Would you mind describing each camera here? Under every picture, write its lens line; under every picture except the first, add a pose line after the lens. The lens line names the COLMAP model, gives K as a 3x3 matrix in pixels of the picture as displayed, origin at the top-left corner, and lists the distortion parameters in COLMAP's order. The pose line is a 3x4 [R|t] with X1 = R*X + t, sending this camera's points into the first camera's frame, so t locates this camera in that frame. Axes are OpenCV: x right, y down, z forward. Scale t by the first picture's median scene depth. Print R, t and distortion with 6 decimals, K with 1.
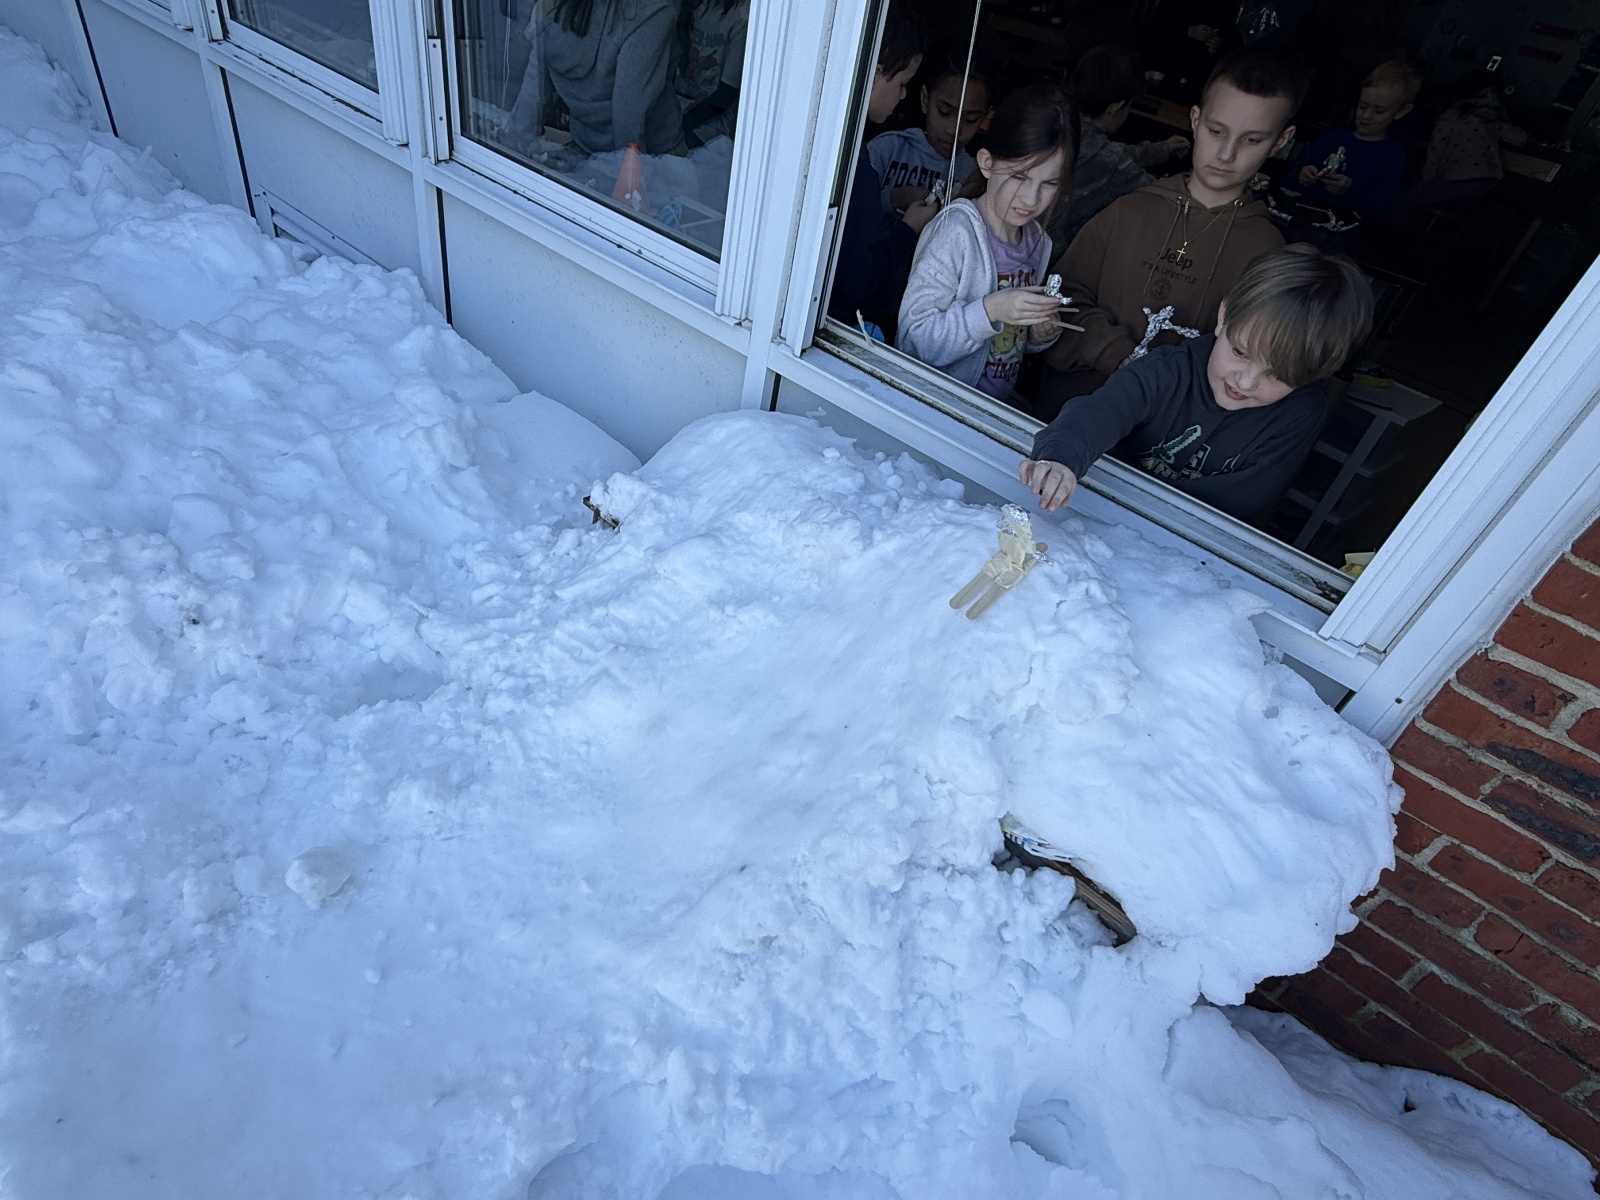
lens RADIAL K [[879.5, 0, 787.5], [0, 879.5, 605.9], [0, 0, 1]] dist [-0.000126, -0.000861]
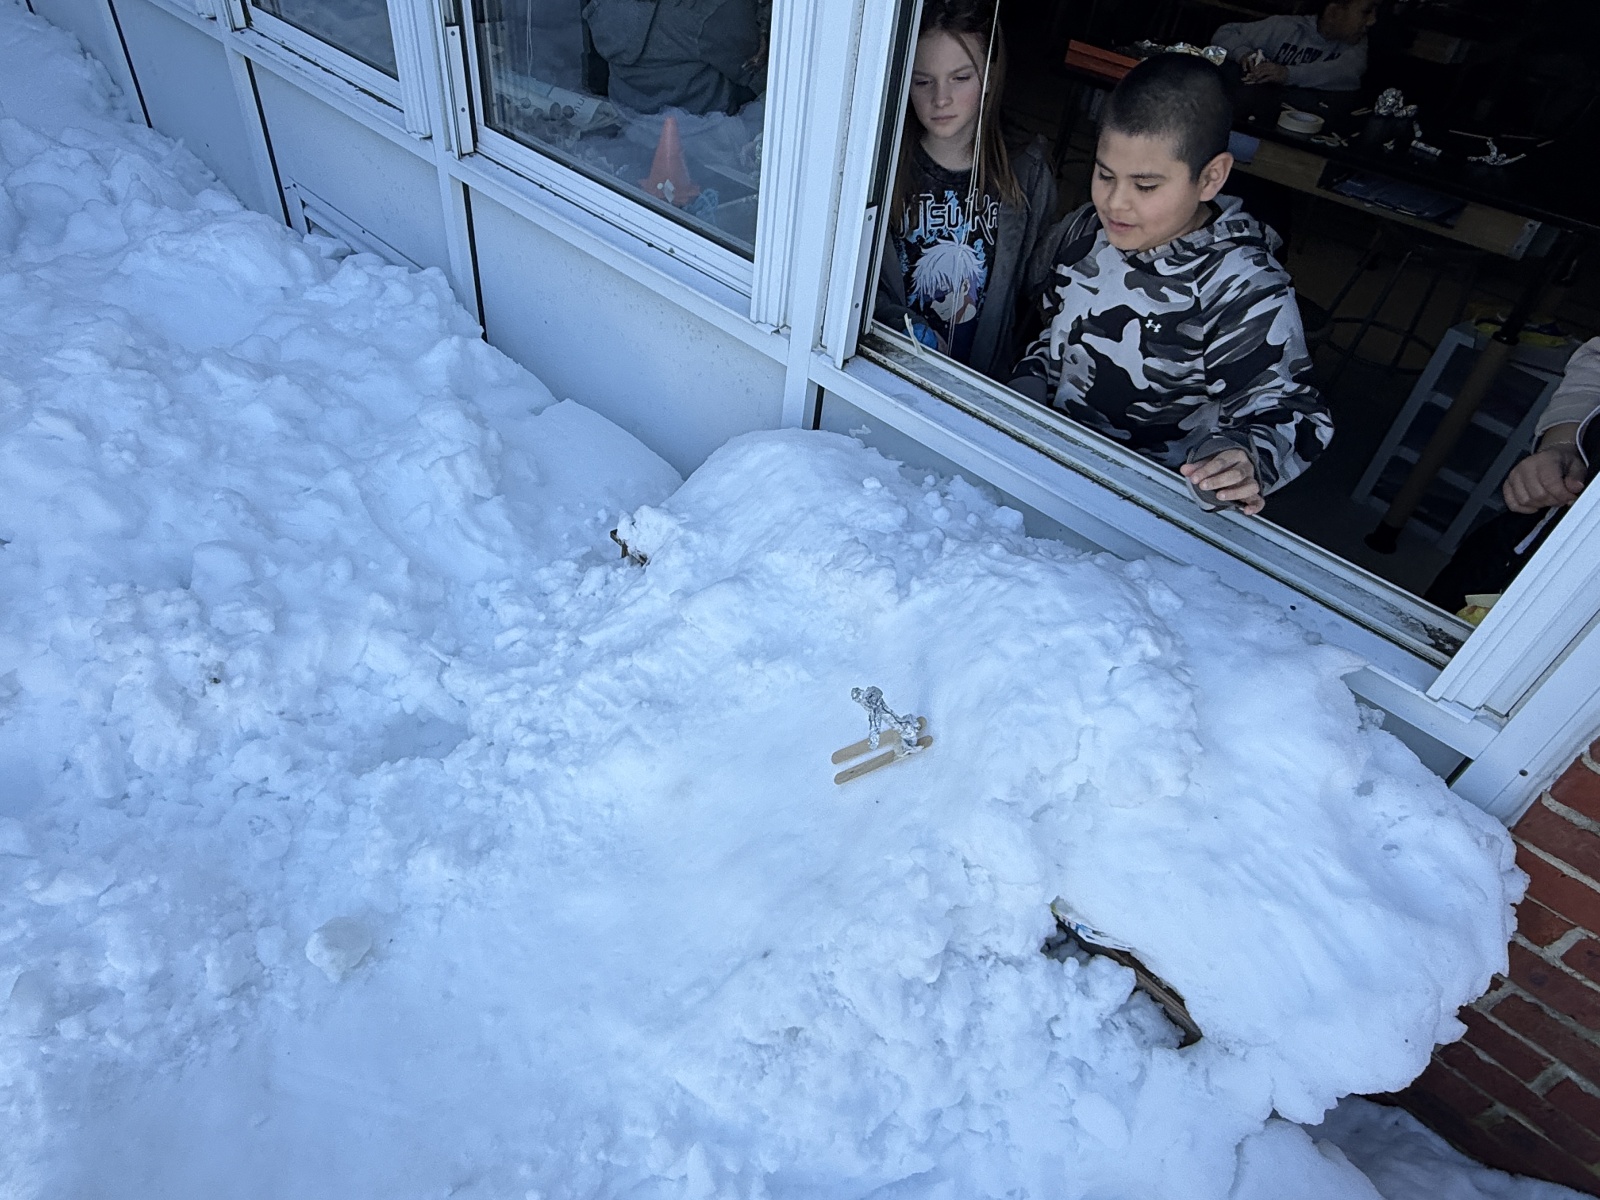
lens RADIAL K [[973.5, 0, 784.4], [0, 973.5, 607.2], [0, 0, 1]] dist [0.000998, -0.001861]
pose [[0.995066, -0.012913, -0.098371, 0.065091], [0.015921, 0.999428, 0.029849, -0.087812], [0.097929, -0.031268, 0.994702, -0.014623]]
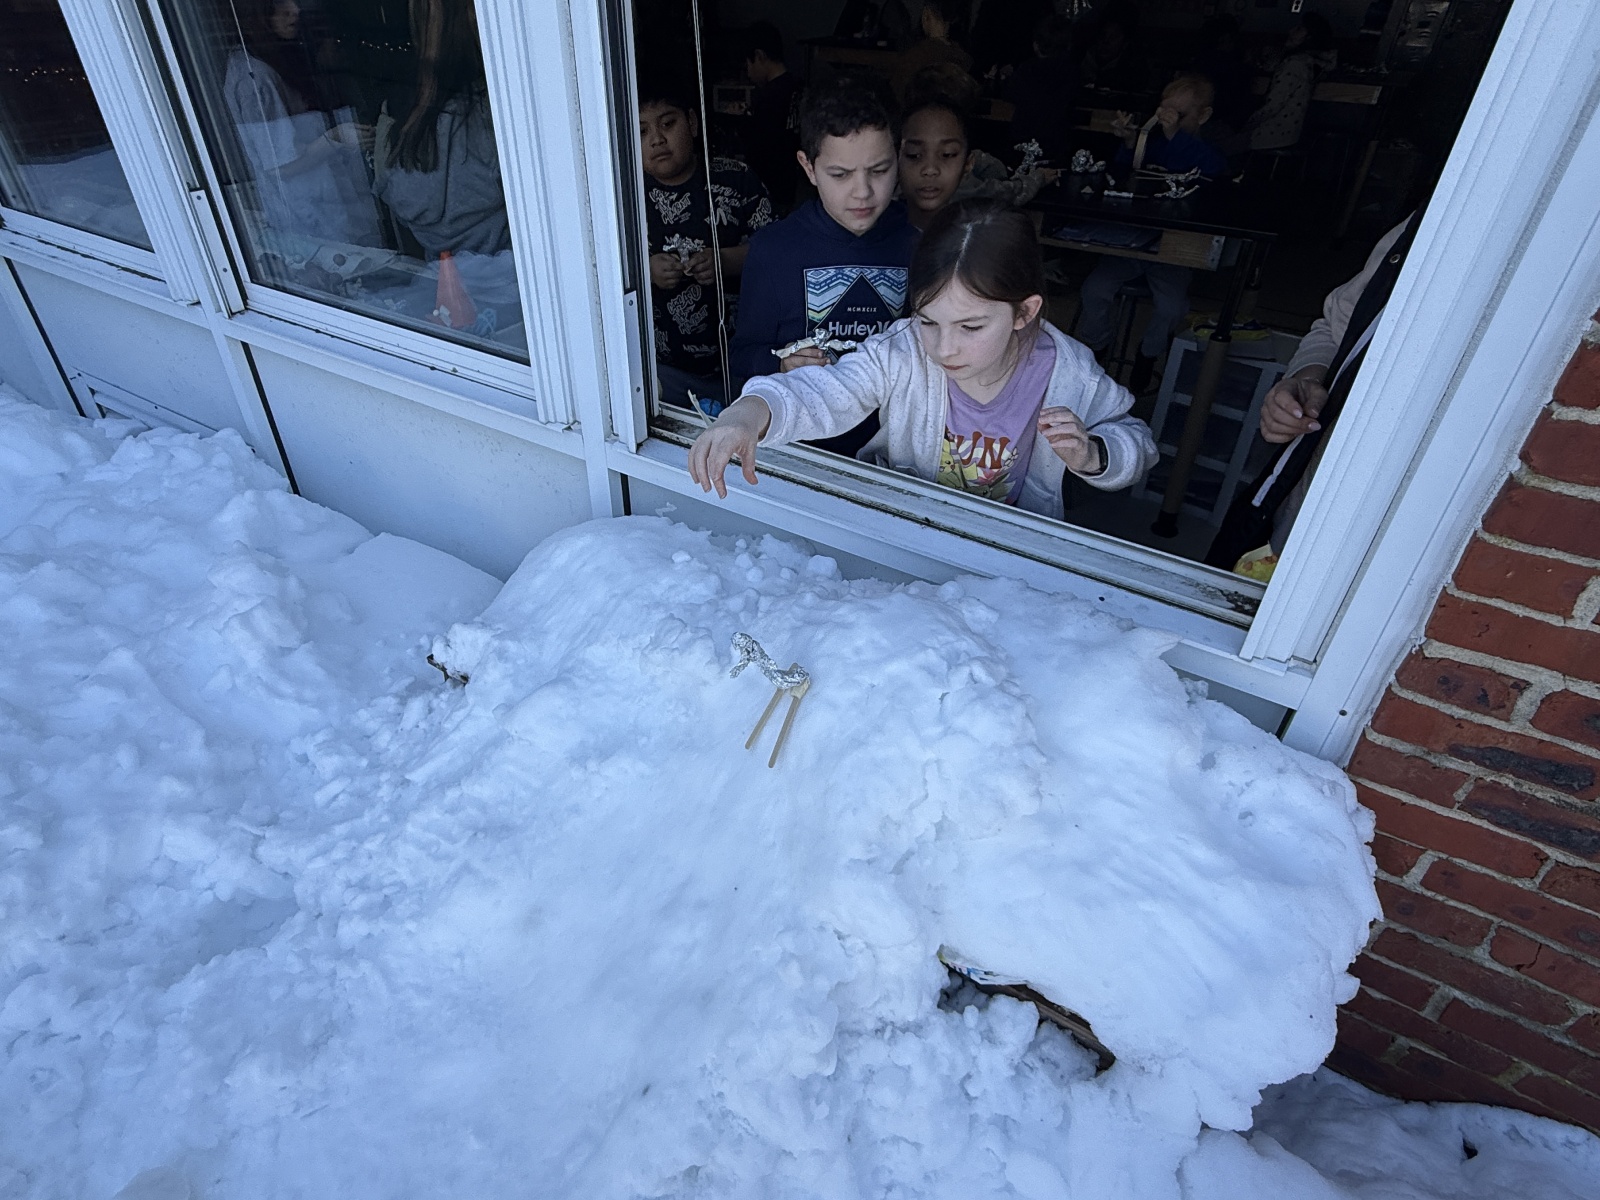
lens RADIAL K [[879.5, 0, 791.4], [0, 879.5, 592.4], [0, 0, 1]] dist [-0.000126, -0.000861]
pose [[0.976386, -0.210980, 0.046443, 0.125815], [0.213177, 0.975789, -0.048896, -0.080409], [-0.035003, 0.057642, 0.997724, 0.117272]]
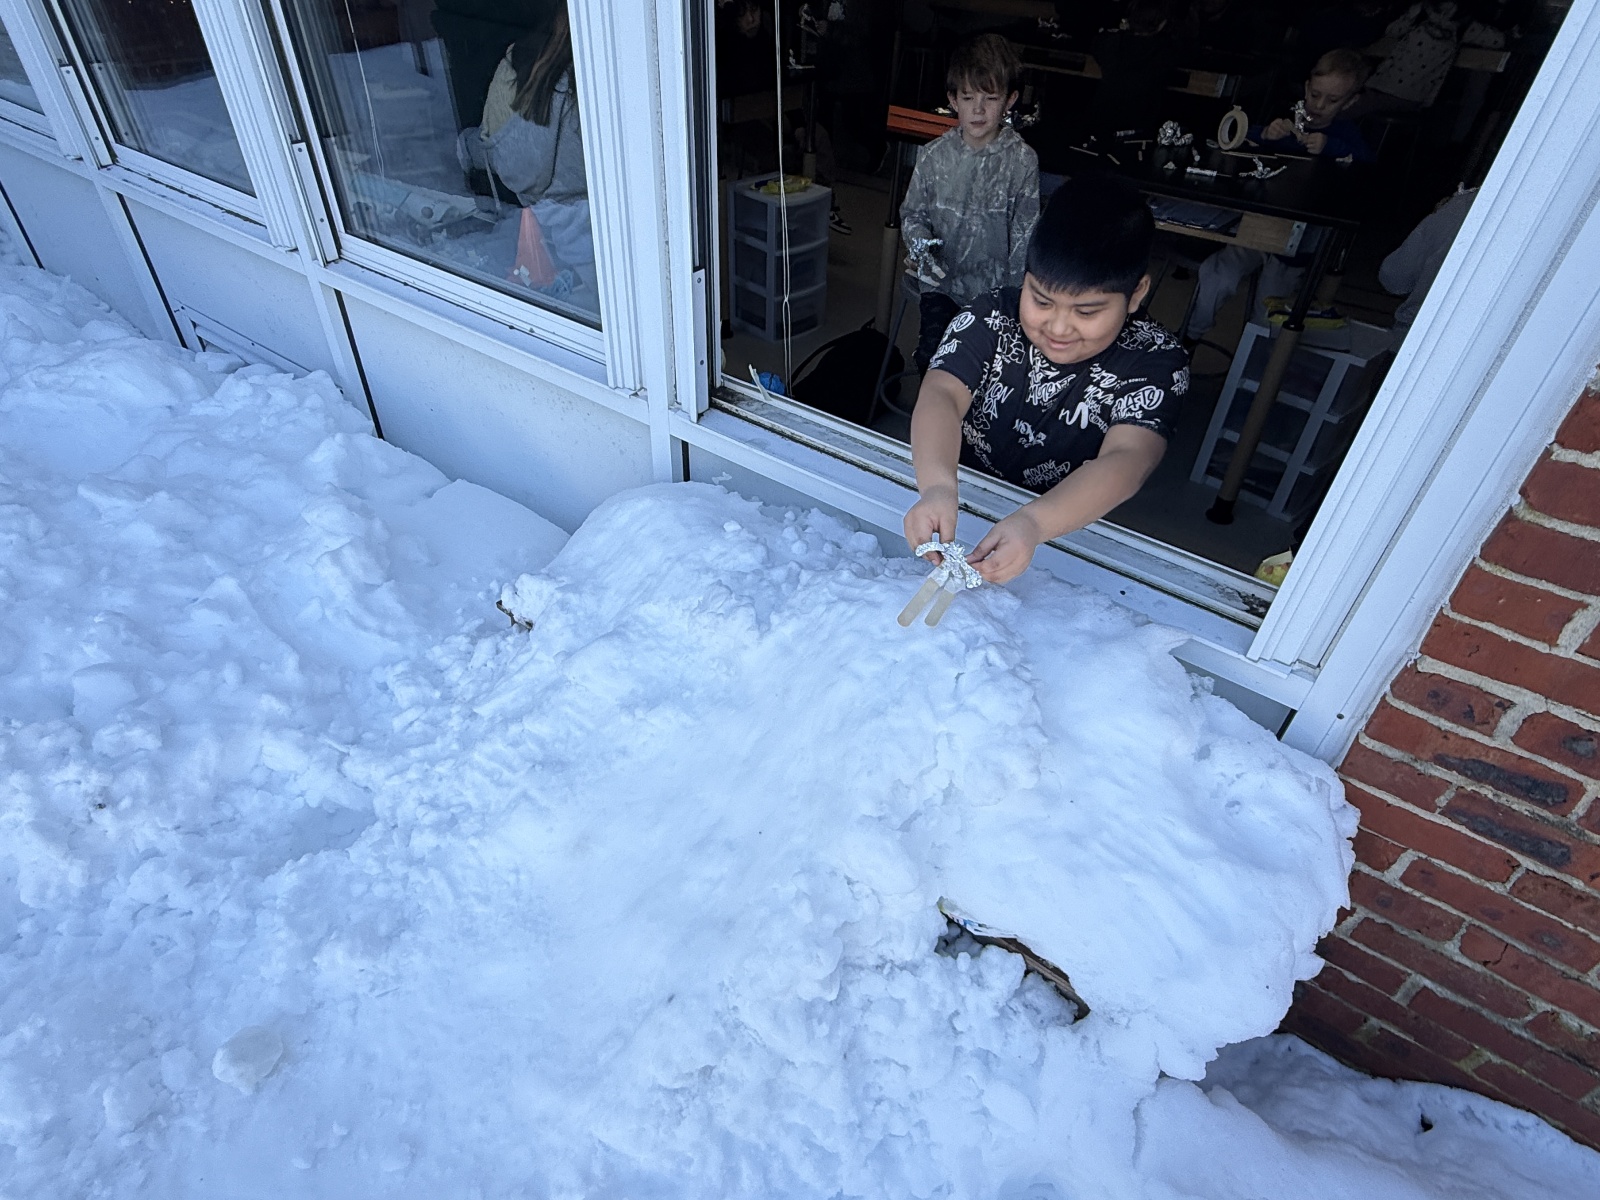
lens RADIAL K [[879.5, 0, 799.9], [0, 879.5, 603.9], [0, 0, 1]] dist [-0.000126, -0.000861]
pose [[0.988649, -0.148751, -0.021112, 0.149164], [0.148908, 0.988832, 0.006097, -0.096338], [0.019969, -0.009172, 0.999759, 0.044116]]
